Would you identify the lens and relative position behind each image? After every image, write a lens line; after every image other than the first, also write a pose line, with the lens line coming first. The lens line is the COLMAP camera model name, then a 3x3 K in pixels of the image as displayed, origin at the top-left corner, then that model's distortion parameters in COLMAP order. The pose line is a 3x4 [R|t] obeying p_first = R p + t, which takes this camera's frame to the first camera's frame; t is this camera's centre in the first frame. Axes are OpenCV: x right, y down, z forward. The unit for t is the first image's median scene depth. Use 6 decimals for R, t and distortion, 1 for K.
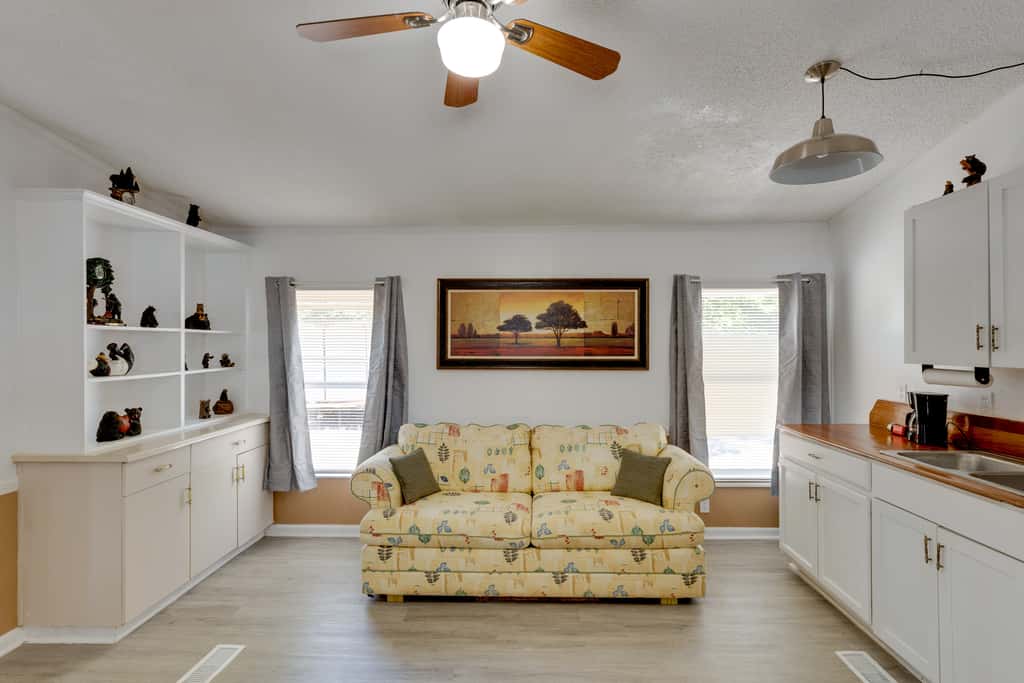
lens RADIAL K [[508.3, 0, 517.8], [0, 508.3, 346.2], [0, 0, 1]] dist [0.000173, 0.000136]
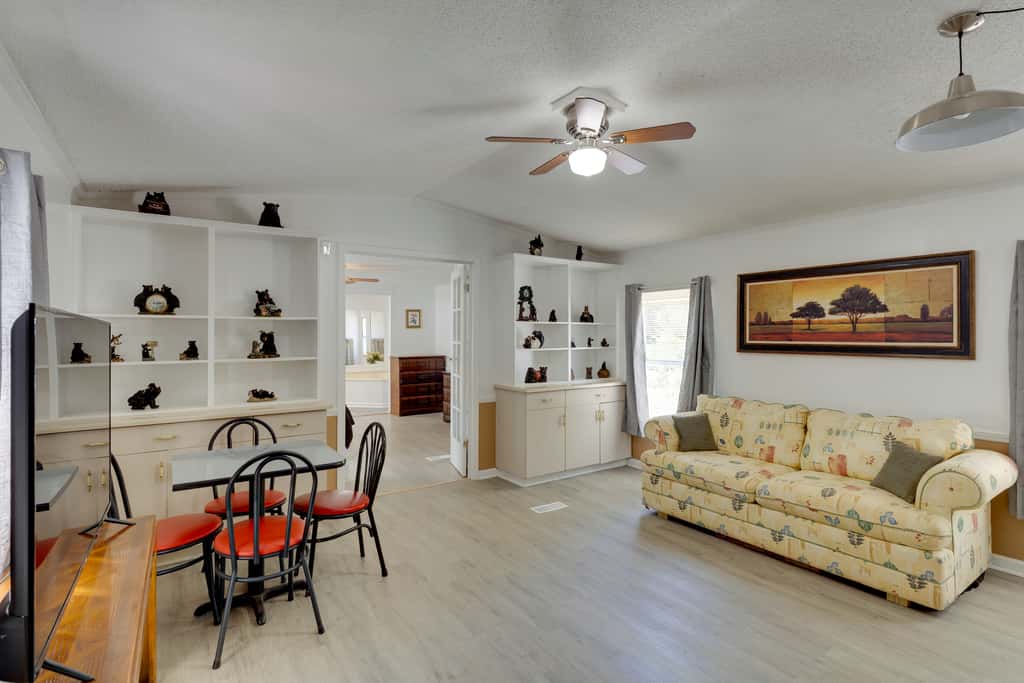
lens RADIAL K [[493.8, 0, 511.8], [0, 493.8, 331.8], [0, 0, 1]] dist [0.000458, 0.000211]
pose [[0.586900, -0.005482, -0.809641, 0.512760], [-0.002400, 0.999961, -0.008511, 0.010865], [0.809656, 0.006938, 0.586864, -0.098981]]
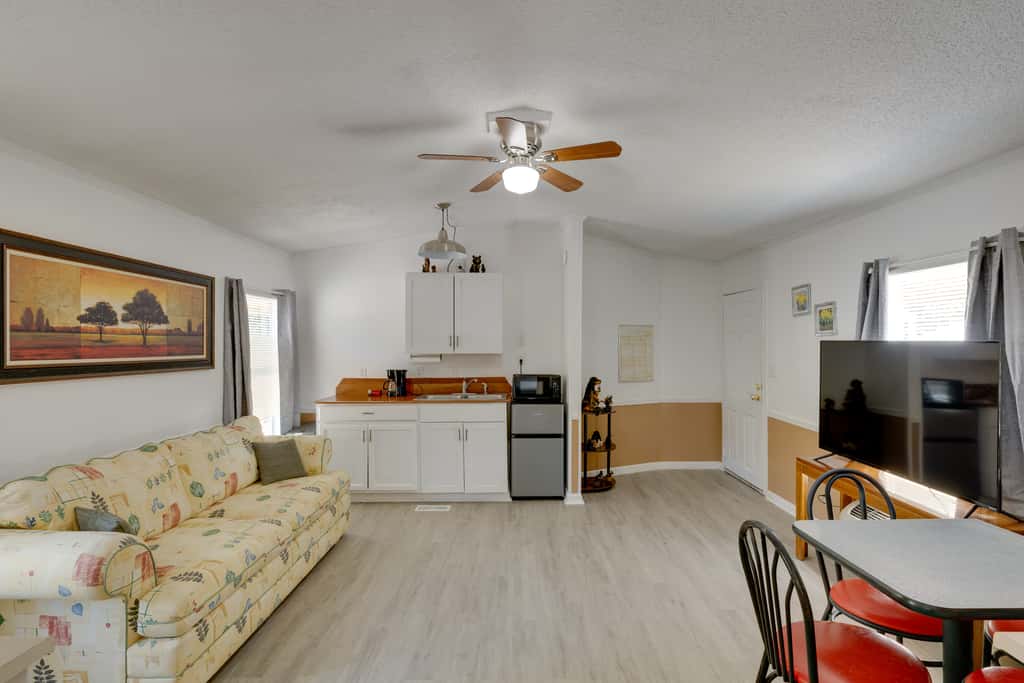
lens RADIAL K [[508.3, 0, 517.8], [0, 508.3, 346.2], [0, 0, 1]] dist [0.000173, 0.000136]
pose [[-0.046873, -0.002086, 0.998899, -0.843731], [0.001355, 0.999997, 0.002152, 0.001453], [-0.998900, 0.001455, -0.046870, 0.490226]]
